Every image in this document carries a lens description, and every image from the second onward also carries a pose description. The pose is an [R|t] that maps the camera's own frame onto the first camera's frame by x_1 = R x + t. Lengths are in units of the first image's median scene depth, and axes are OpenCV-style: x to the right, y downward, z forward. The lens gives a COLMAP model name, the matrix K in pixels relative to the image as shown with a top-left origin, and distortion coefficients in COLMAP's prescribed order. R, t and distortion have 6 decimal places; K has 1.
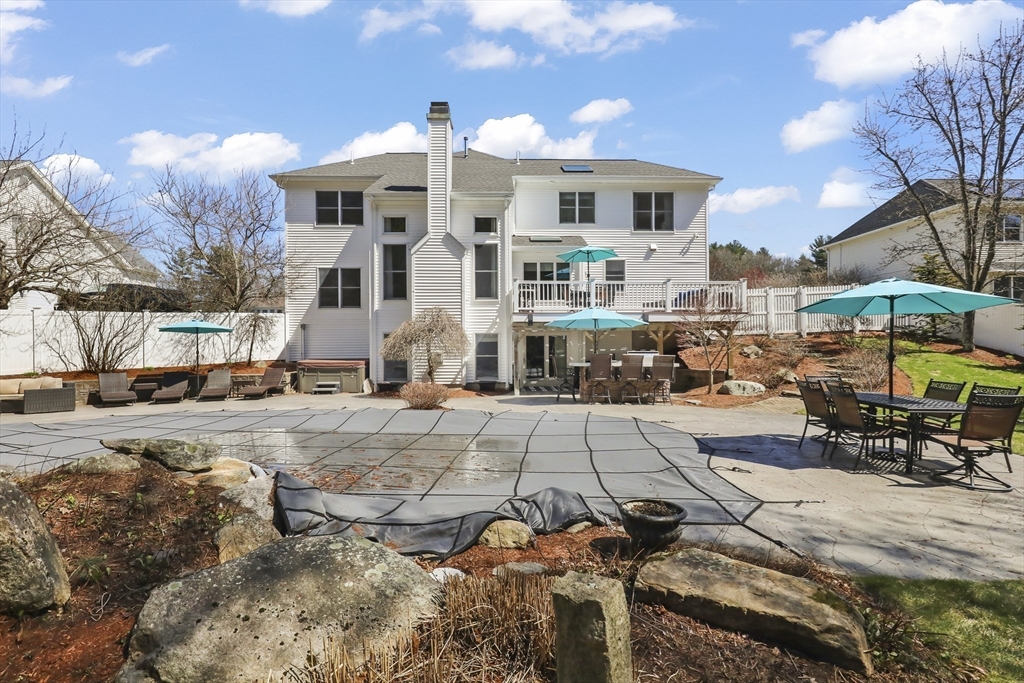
lens RADIAL K [[460.0, 0, 515.2], [0, 460.0, 347.0], [0, 0, 1]] dist [0.002056, 0.000467]
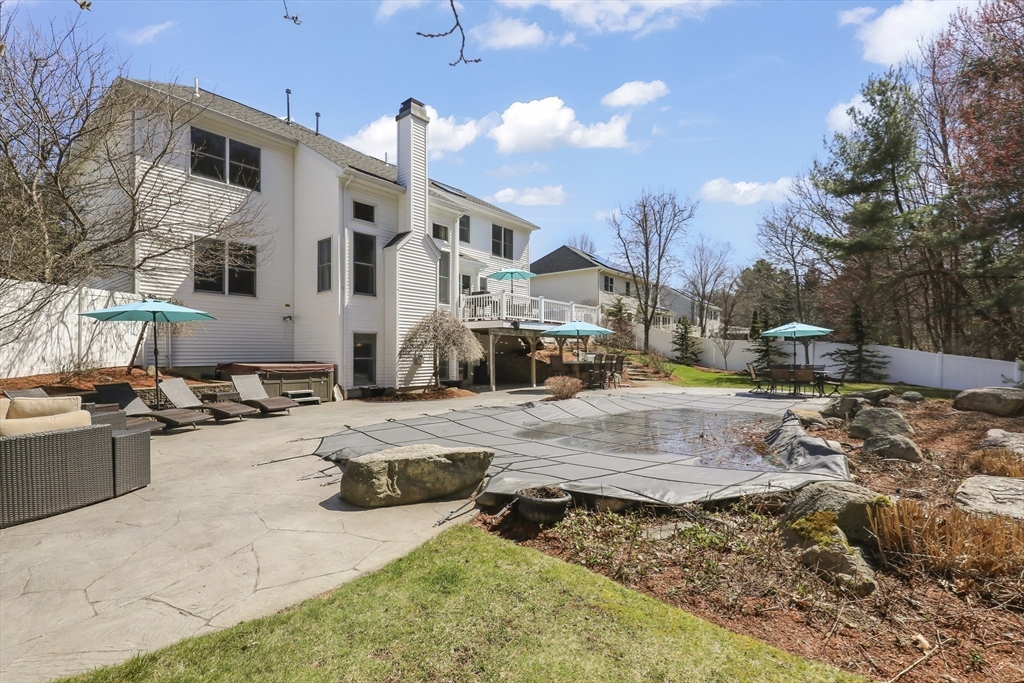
lens RADIAL K [[460.0, 0, 515.2], [0, 460.0, 347.0], [0, 0, 1]] dist [0.002056, 0.000467]
pose [[0.622399, 0.003408, 0.782693, -0.722773], [0.003262, 0.999971, -0.006949, 0.006120], [-0.782693, 0.006878, 0.622370, 0.188971]]
